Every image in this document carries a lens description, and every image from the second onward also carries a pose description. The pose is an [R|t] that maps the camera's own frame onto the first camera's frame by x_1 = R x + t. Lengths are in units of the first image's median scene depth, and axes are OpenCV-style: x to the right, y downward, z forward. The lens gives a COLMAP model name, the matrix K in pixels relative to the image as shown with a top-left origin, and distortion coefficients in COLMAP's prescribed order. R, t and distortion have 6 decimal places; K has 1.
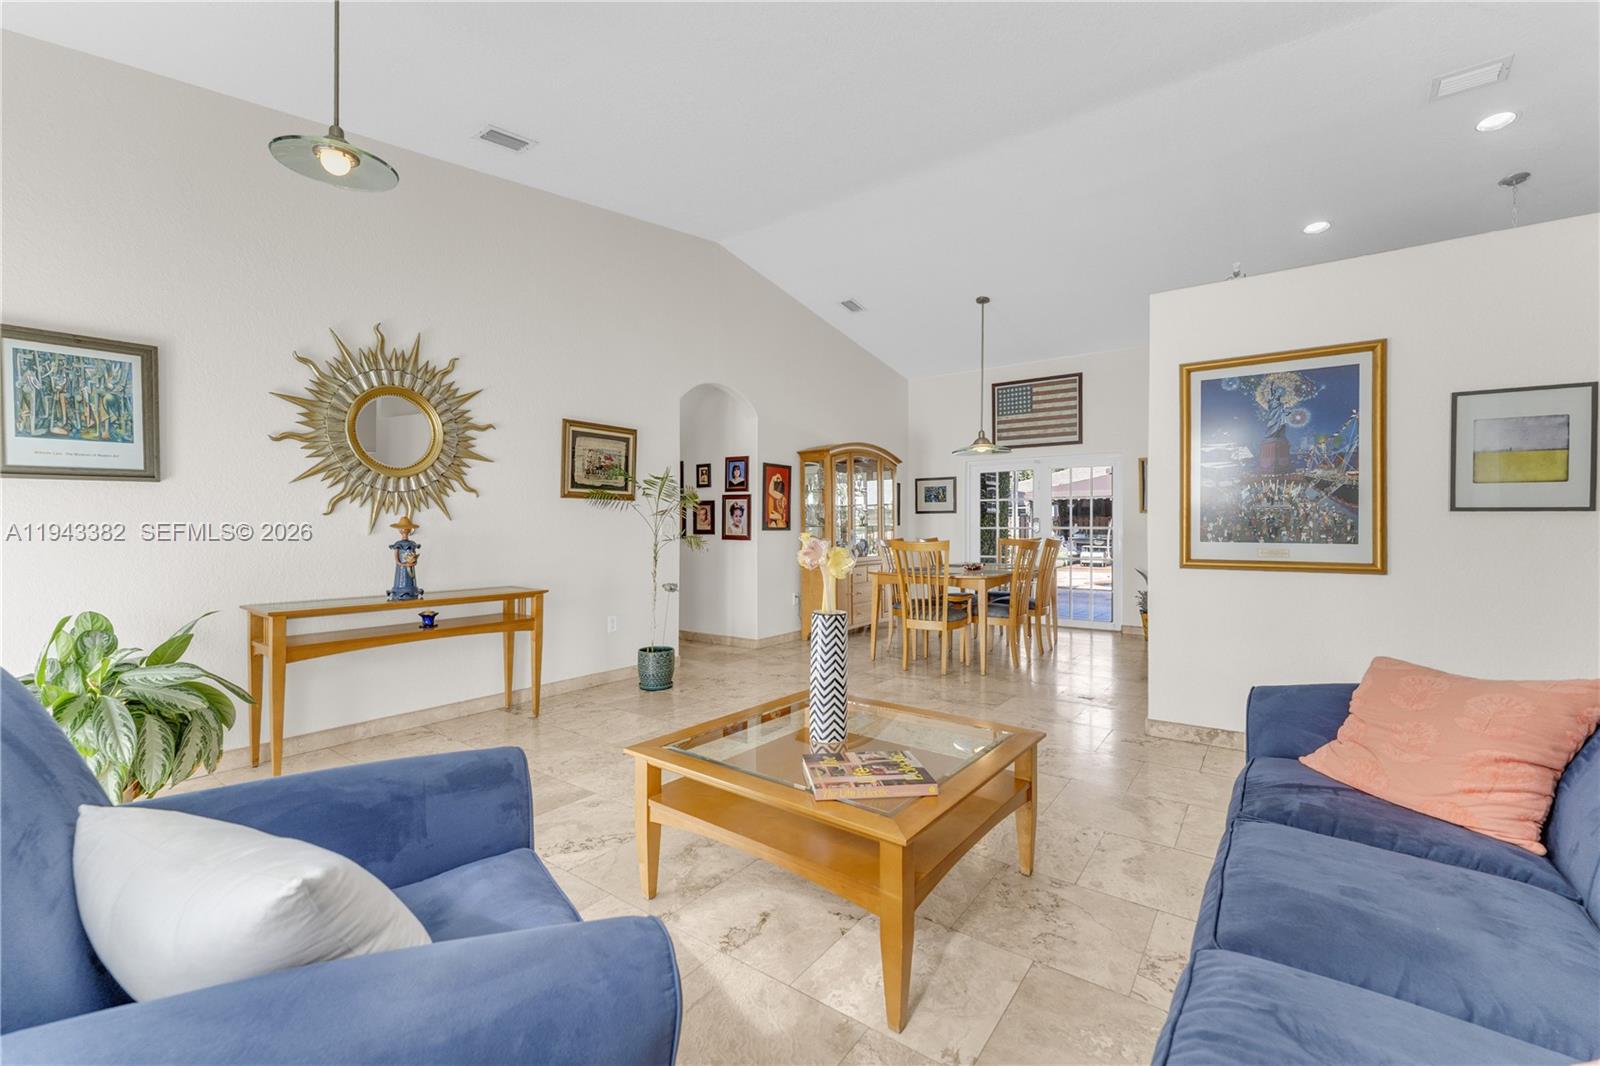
lens RADIAL K [[649.7, 0, 782.6], [0, 649.7, 529.5], [0, 0, 1]] dist [0.002735, -0.001406]
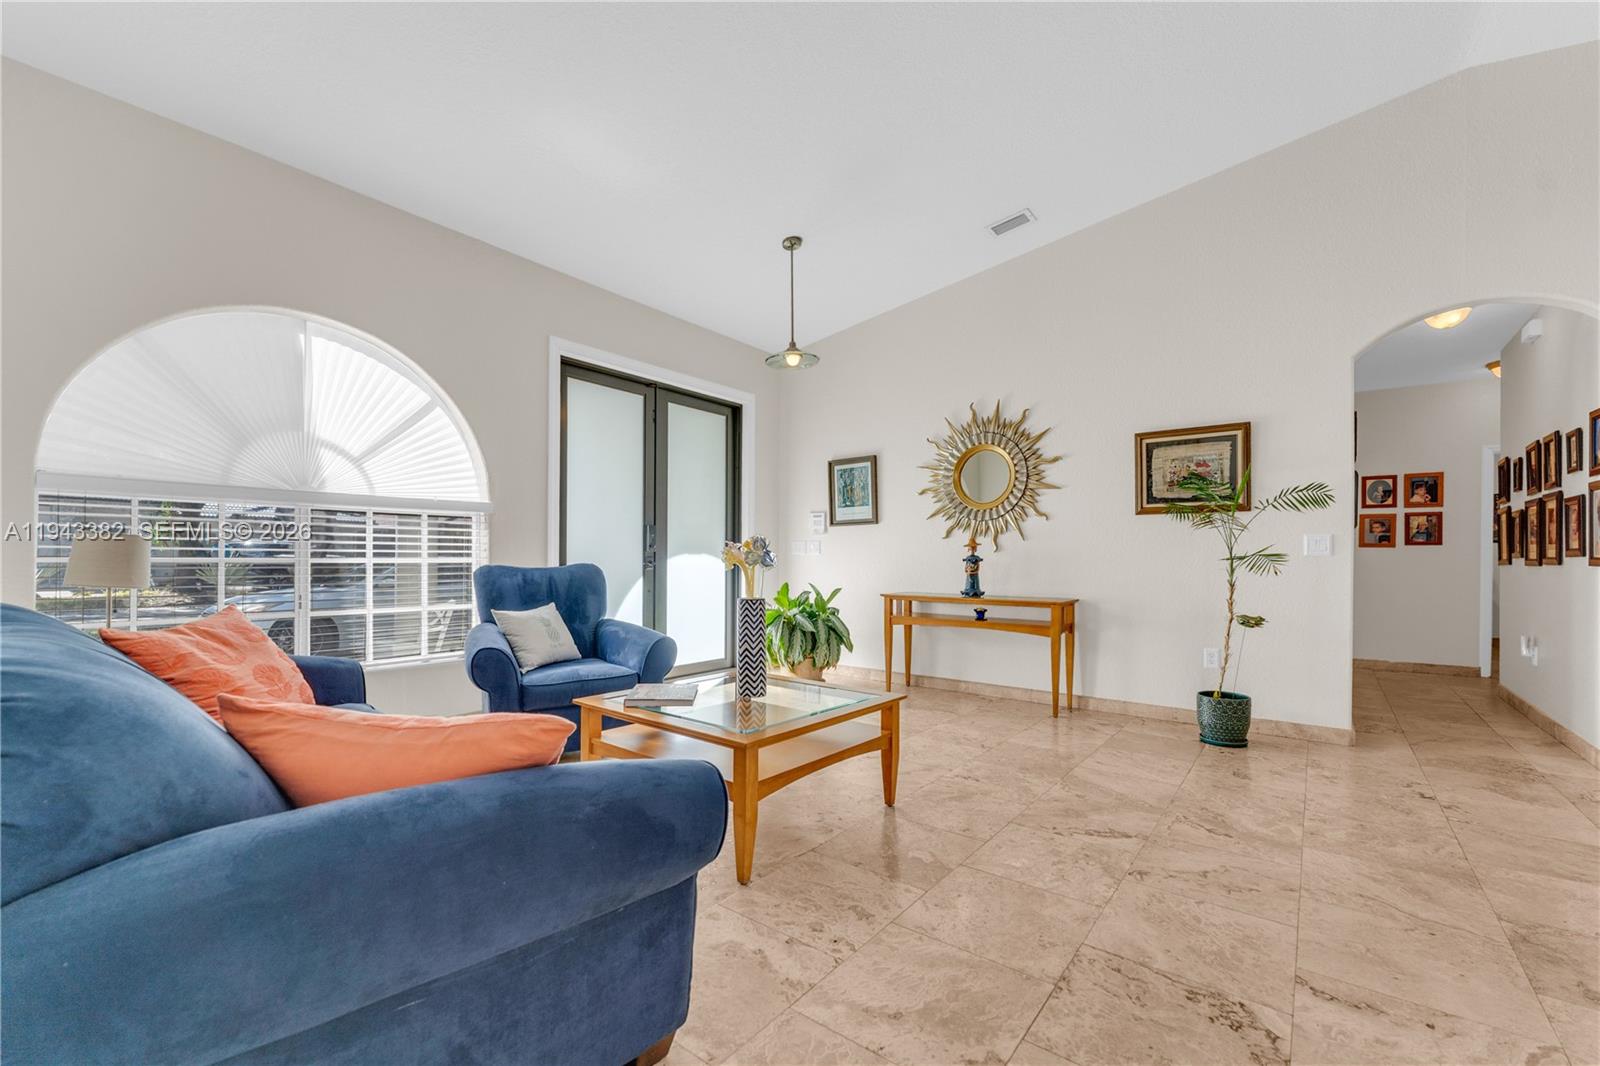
lens RADIAL K [[660.3, 0, 823.5], [0, 660.3, 557.7], [0, 0, 1]] dist [0.001550, -0.000036]
pose [[0.011264, -0.003876, -0.999929, 0.732328], [-0.008397, 0.999957, -0.003970, 0.026293], [0.999901, 0.008441, 0.011231, 0.593673]]
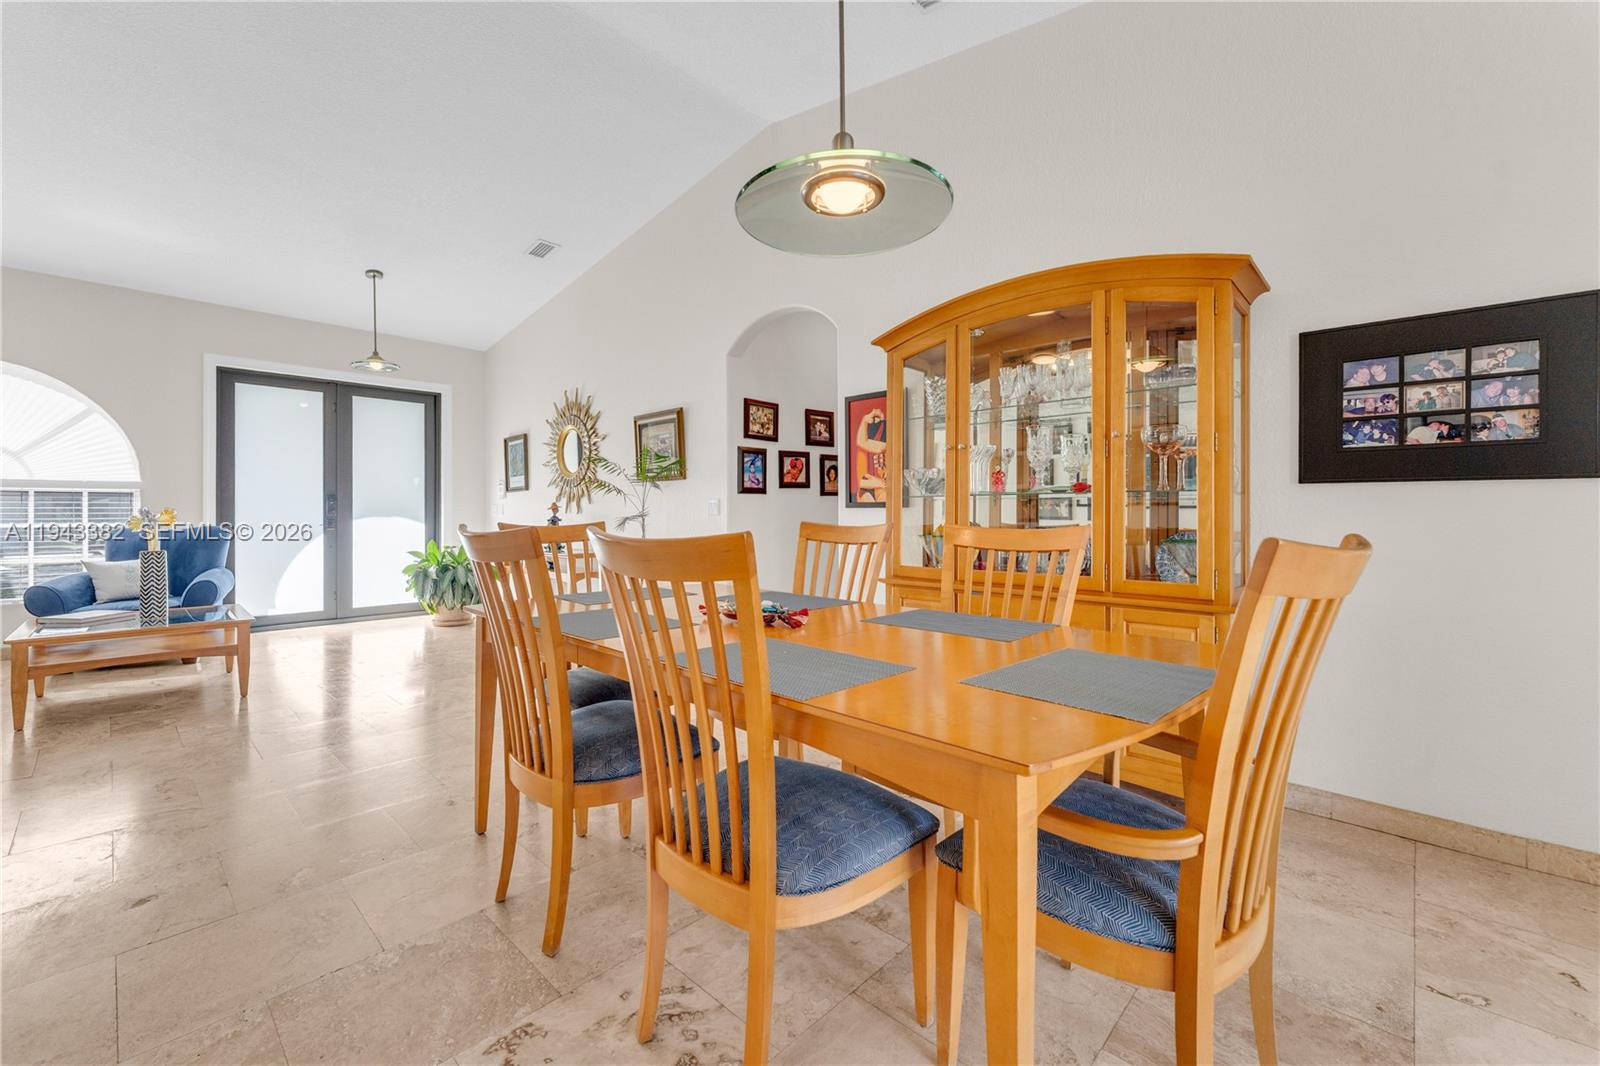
lens RADIAL K [[649.7, 0, 804.4], [0, 649.7, 526.6], [0, 0, 1]] dist [0.002735, -0.001406]
pose [[-0.102695, 0.014479, -0.994608, 0.932083], [-0.000816, 0.999892, 0.014641, 0.015861], [0.994713, 0.002315, -0.102672, 1.628880]]
